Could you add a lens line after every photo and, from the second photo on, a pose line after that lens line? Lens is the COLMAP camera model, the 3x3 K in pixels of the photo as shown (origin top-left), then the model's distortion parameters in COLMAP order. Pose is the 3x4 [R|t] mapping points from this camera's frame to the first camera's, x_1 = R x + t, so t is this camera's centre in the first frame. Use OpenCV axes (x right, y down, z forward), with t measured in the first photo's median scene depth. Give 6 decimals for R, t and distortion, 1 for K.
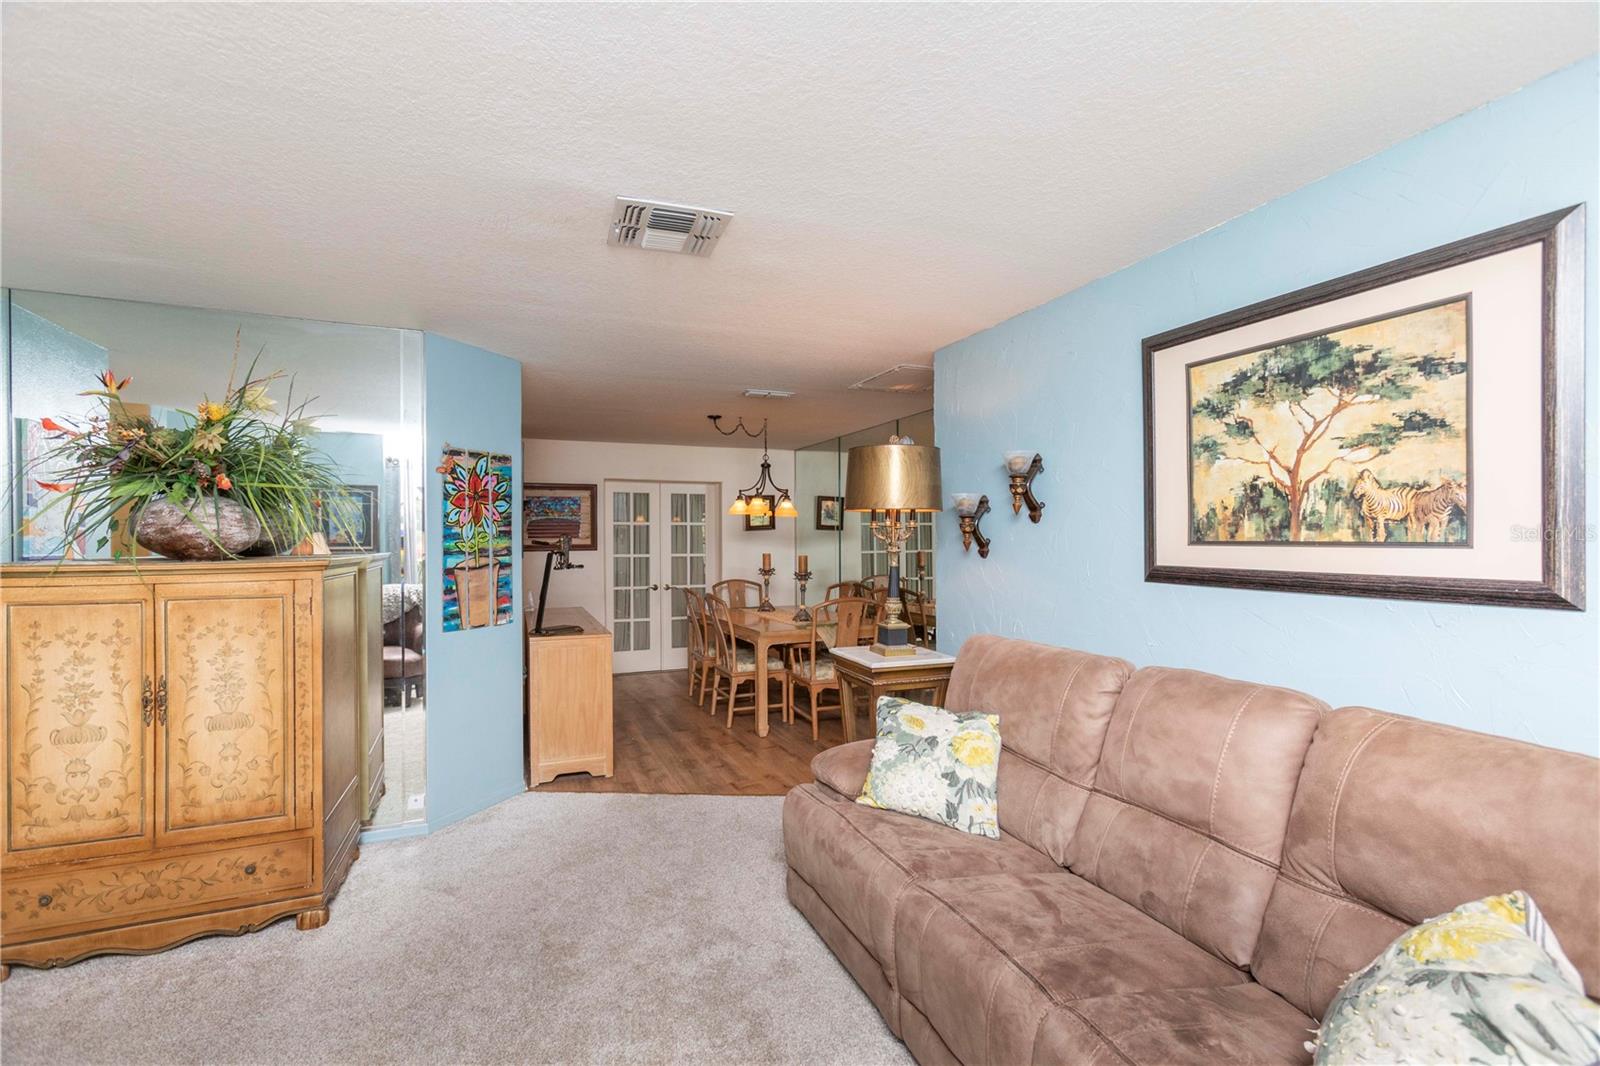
lens RADIAL K [[707.7, 0, 803.1], [0, 707.7, 535.4], [0, 0, 1]] dist [-0.016480, 0.010314]
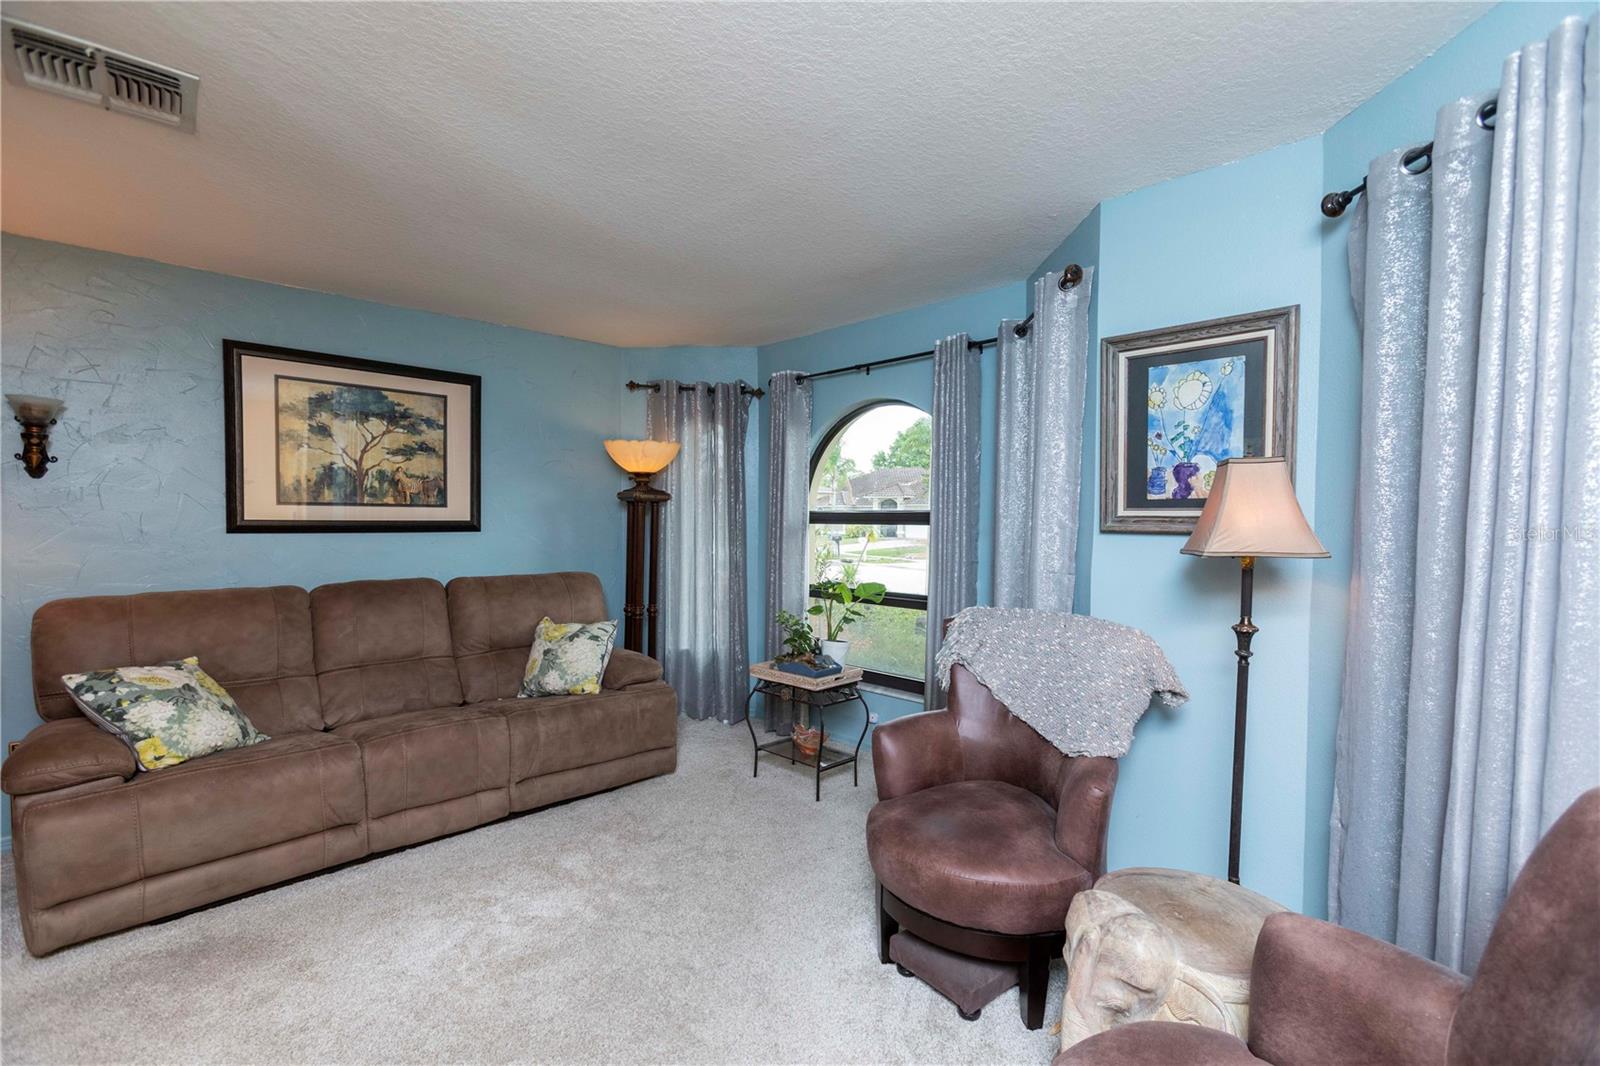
lens RADIAL K [[707.7, 0, 803.1], [0, 707.7, 535.4], [0, 0, 1]] dist [-0.016480, 0.010314]
pose [[-0.378047, -0.025383, 0.925439, -1.276895], [-0.011953, 0.999675, 0.022536, 0.034475], [-0.925709, -0.002542, -0.378227, 0.625917]]
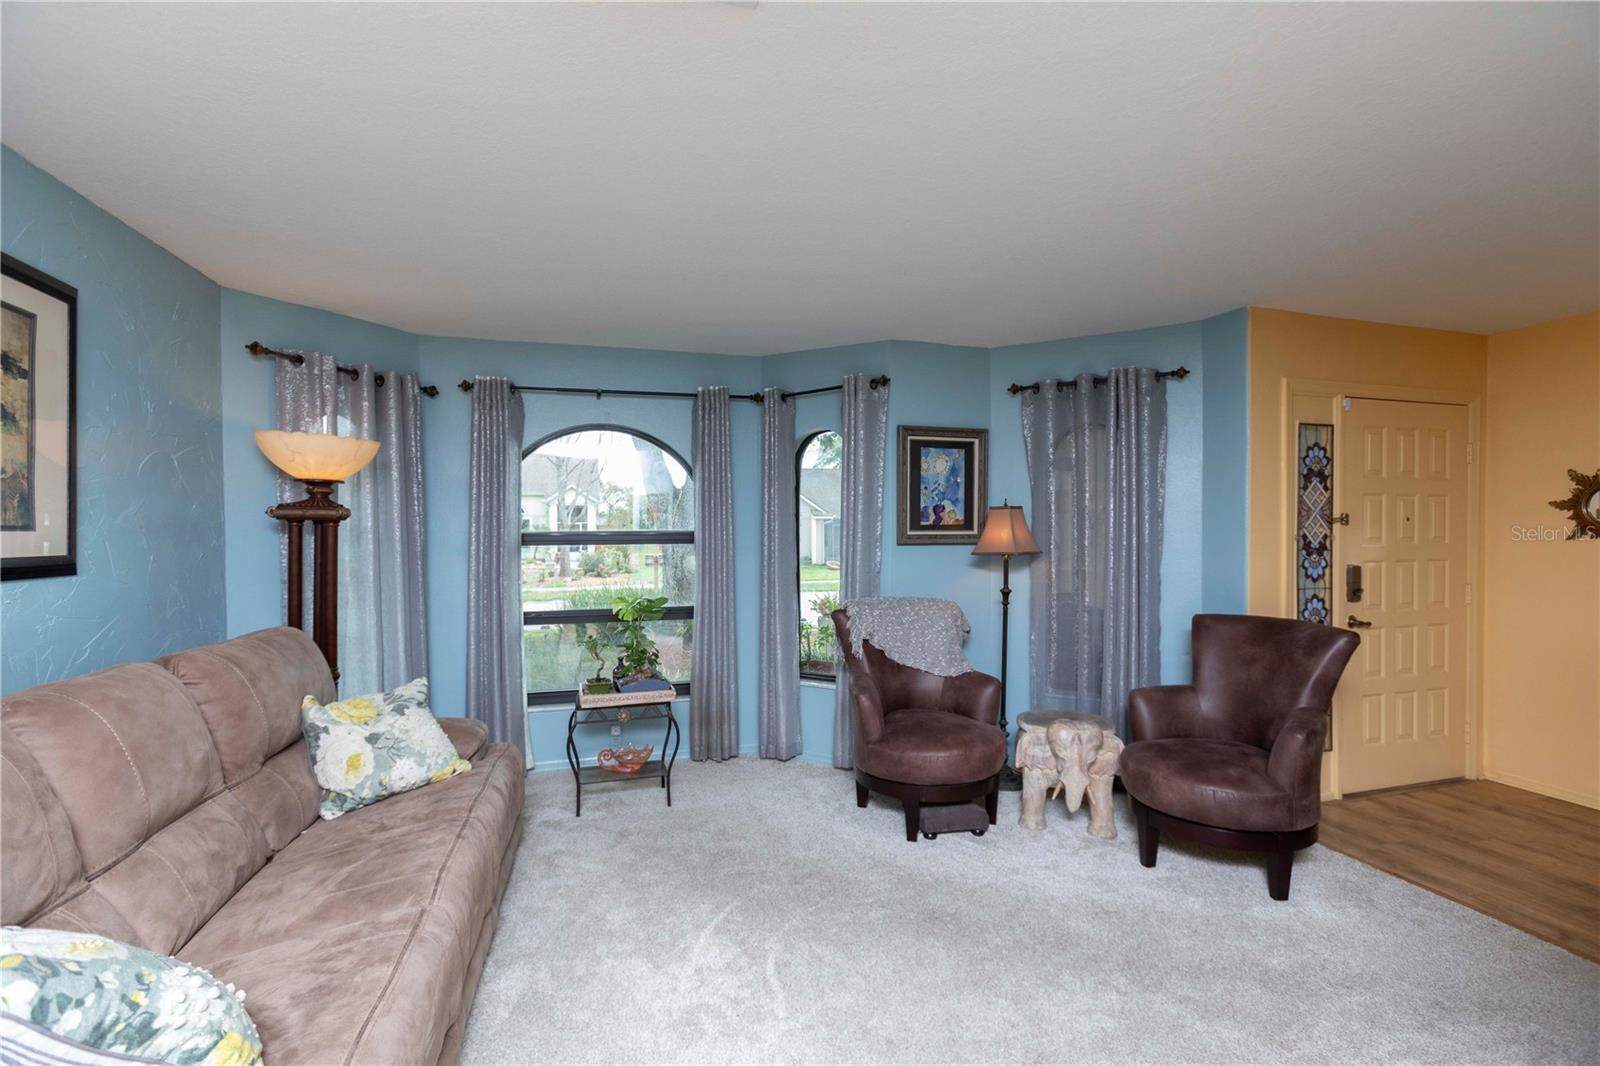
lens RADIAL K [[707.7, 0, 803.1], [0, 707.7, 535.4], [0, 0, 1]] dist [-0.016480, 0.010314]
pose [[-0.993857, 0.004897, 0.110560, -0.366940], [0.004672, 0.999986, -0.002286, 0.027768], [-0.110570, -0.001755, -0.993867, 1.604084]]
